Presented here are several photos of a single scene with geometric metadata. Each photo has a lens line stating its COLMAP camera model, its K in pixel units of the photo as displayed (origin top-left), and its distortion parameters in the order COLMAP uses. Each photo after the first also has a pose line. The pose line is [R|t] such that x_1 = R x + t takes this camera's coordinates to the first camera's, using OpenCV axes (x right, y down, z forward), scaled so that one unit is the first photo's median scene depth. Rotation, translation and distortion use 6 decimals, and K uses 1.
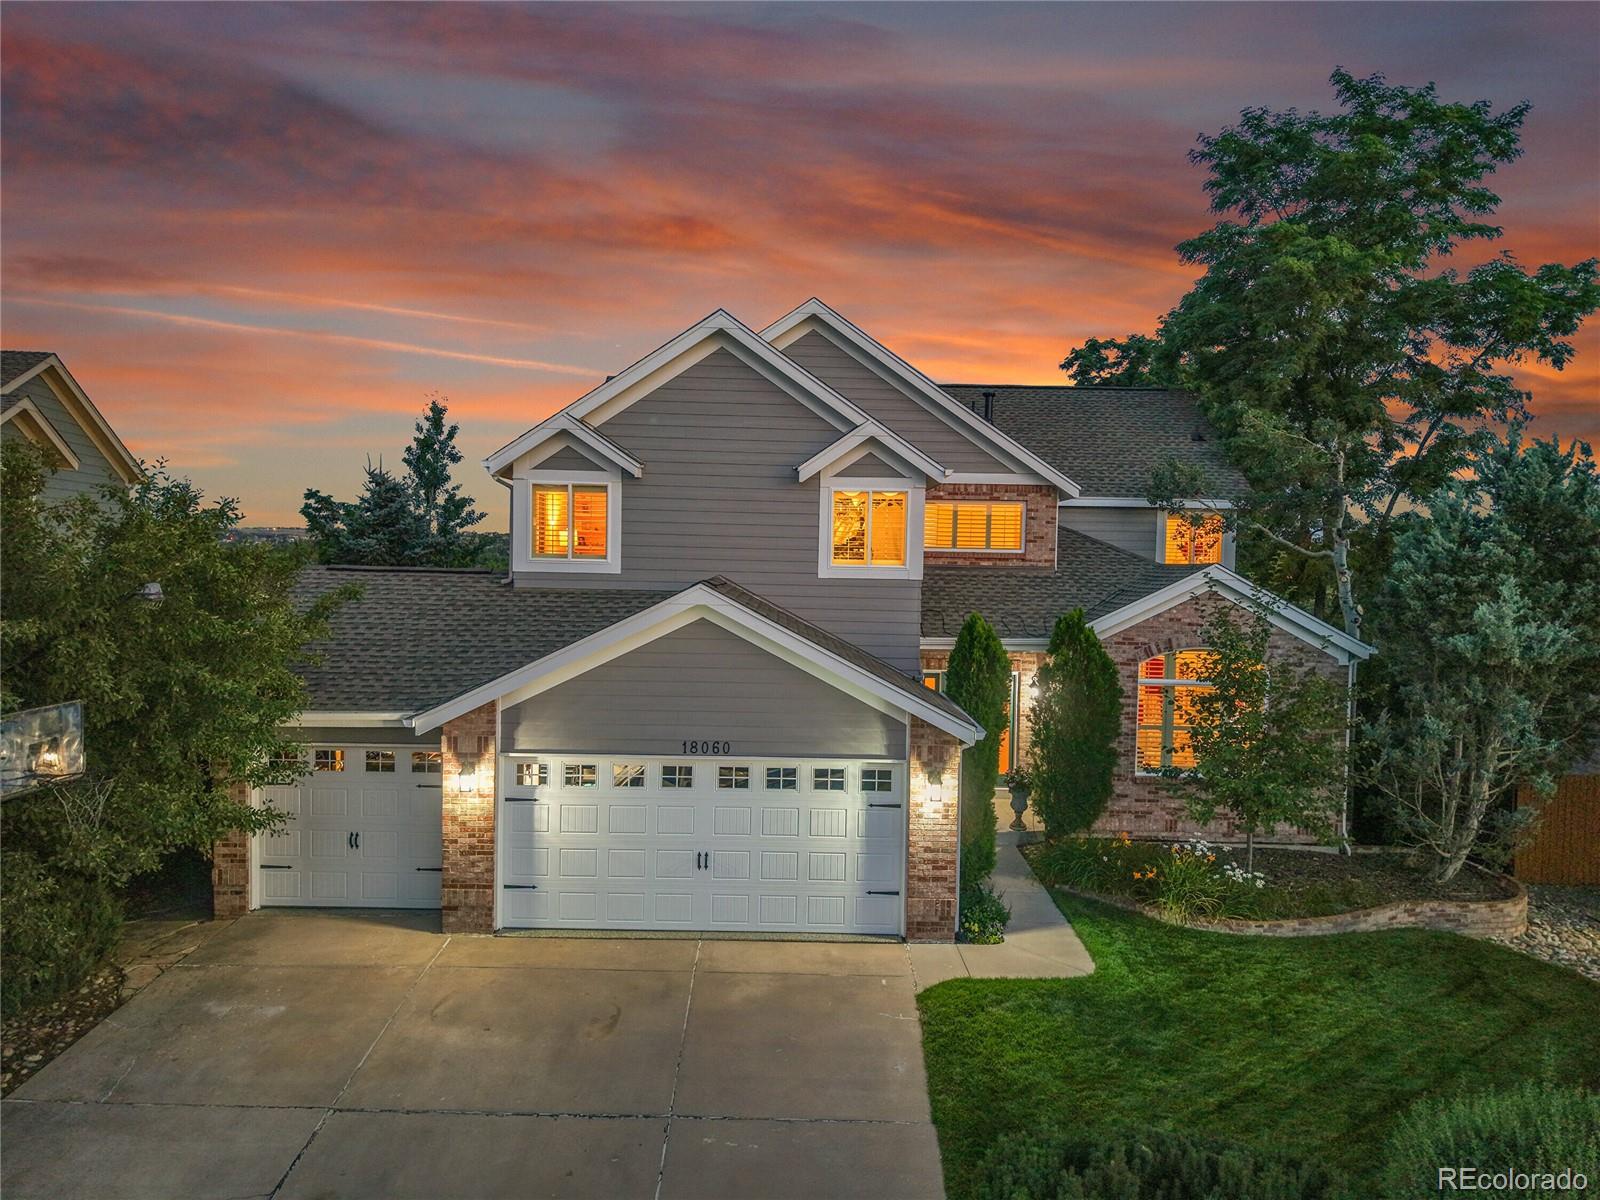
lens RADIAL K [[1067.4, 0, 800.0], [0, 1067.4, 600.0], [0, 0, 1]] dist [0.077383, -0.099380]
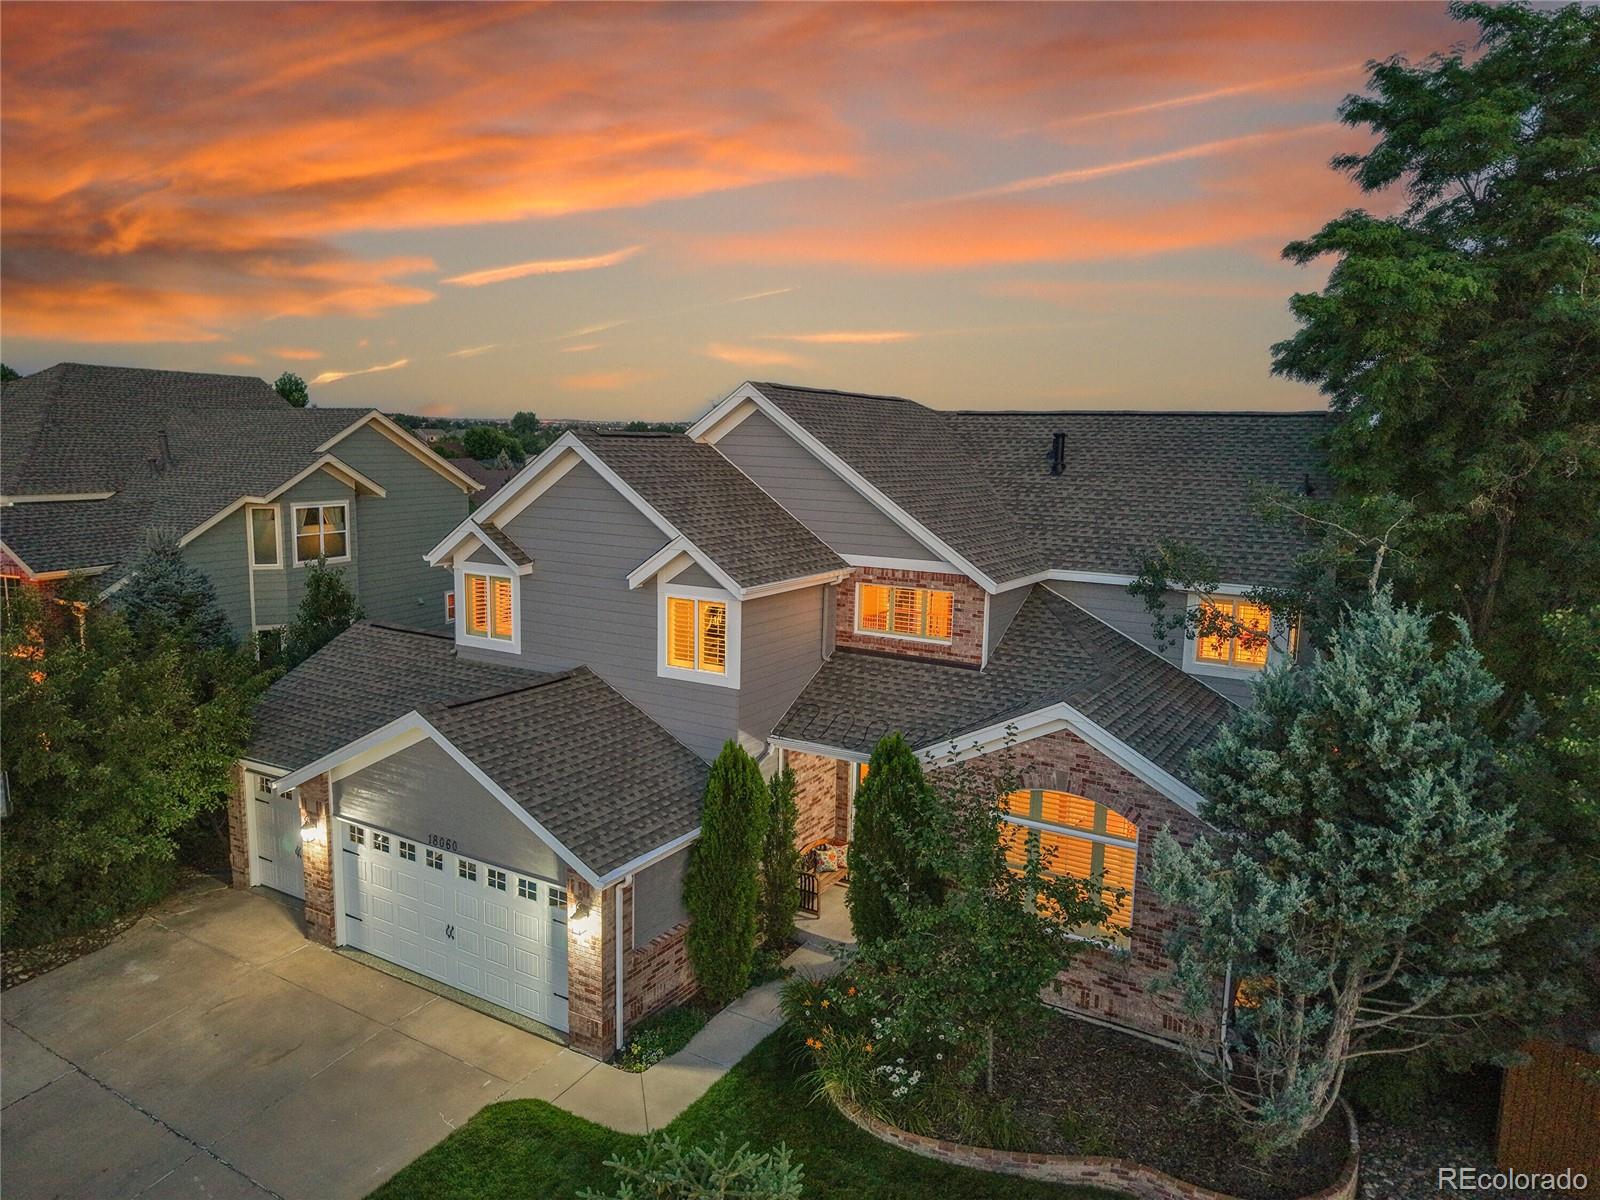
lens RADIAL K [[1067.4, 0, 800.0], [0, 1067.4, 600.0], [0, 0, 1]] dist [0.077383, -0.099380]
pose [[0.849350, 0.077864, -0.522055, 0.837493], [-0.021989, 0.993420, 0.112394, -0.267091], [0.527371, -0.083983, 0.845474, 0.221155]]
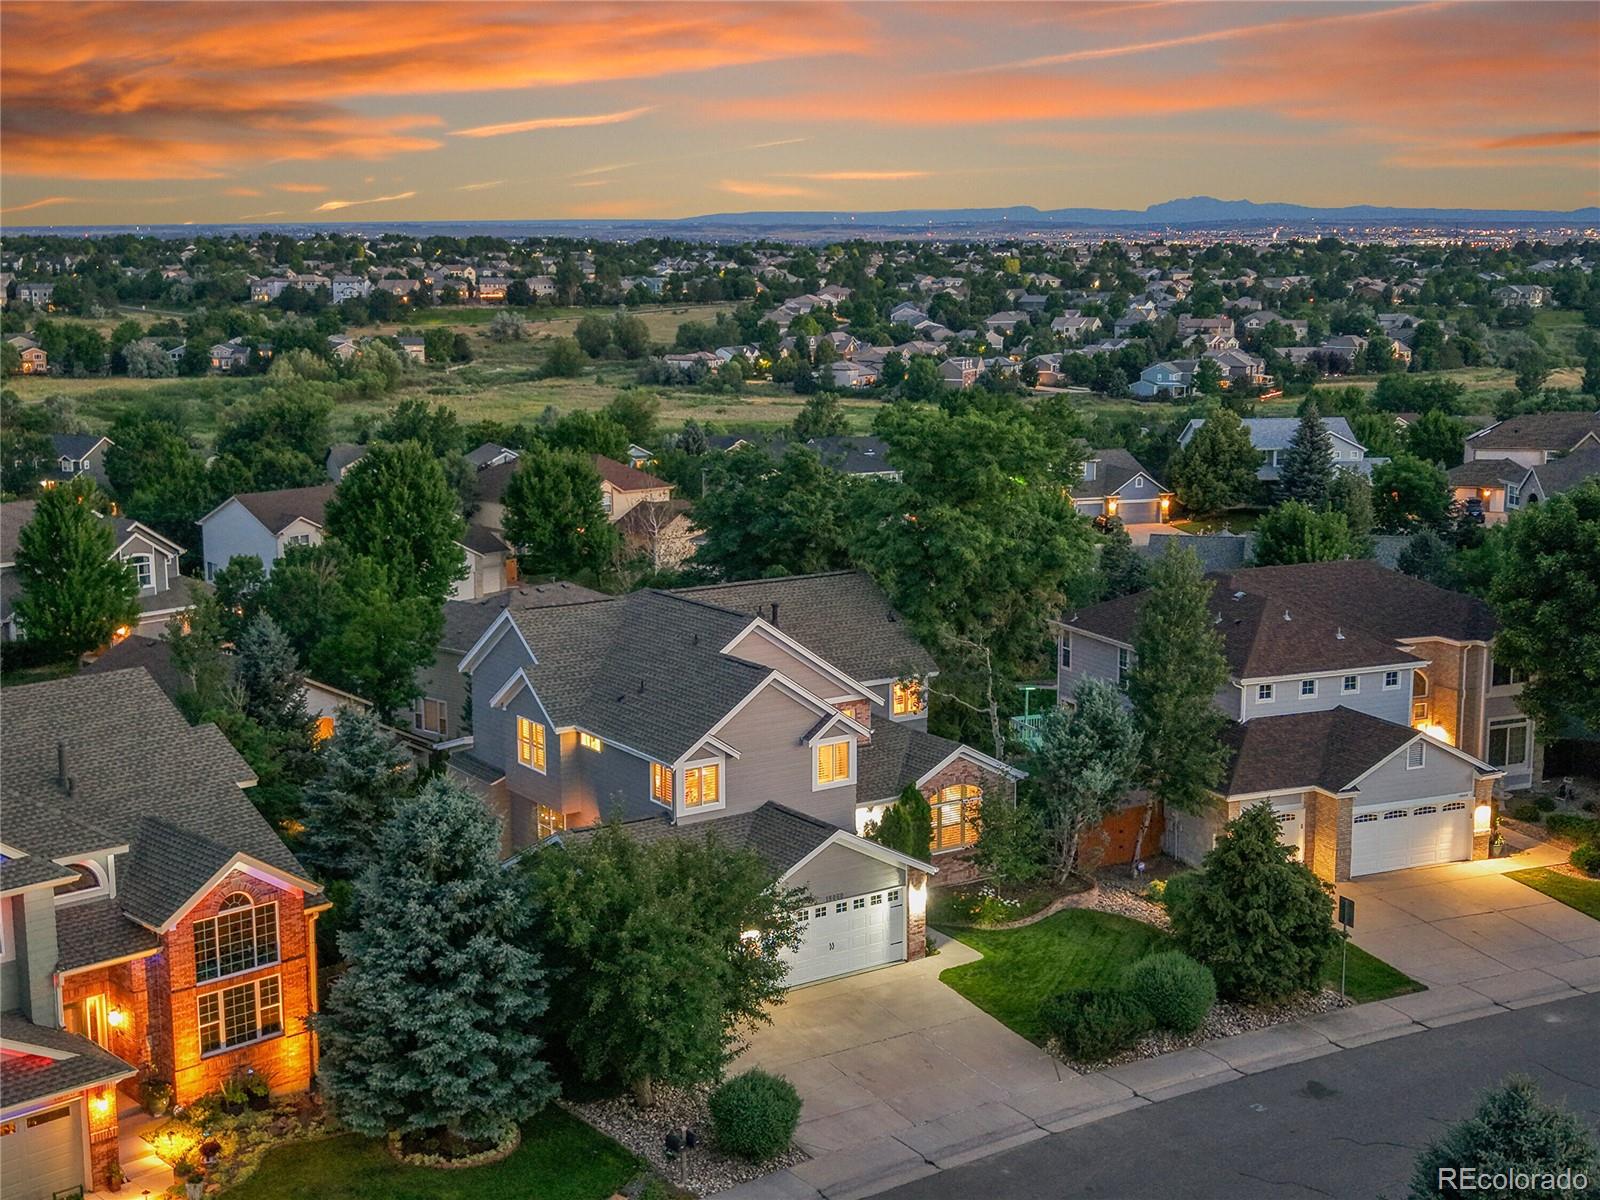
lens RADIAL K [[1693.1, 0, 800.0], [0, 1693.1, 600.0], [0, 0, 1]] dist [-0.001759, -0.000080]
pose [[0.845807, -0.101067, 0.523828, -1.895788], [0.042939, 0.991602, 0.121987, -0.891449], [-0.531758, -0.080685, 0.843044, -1.846143]]
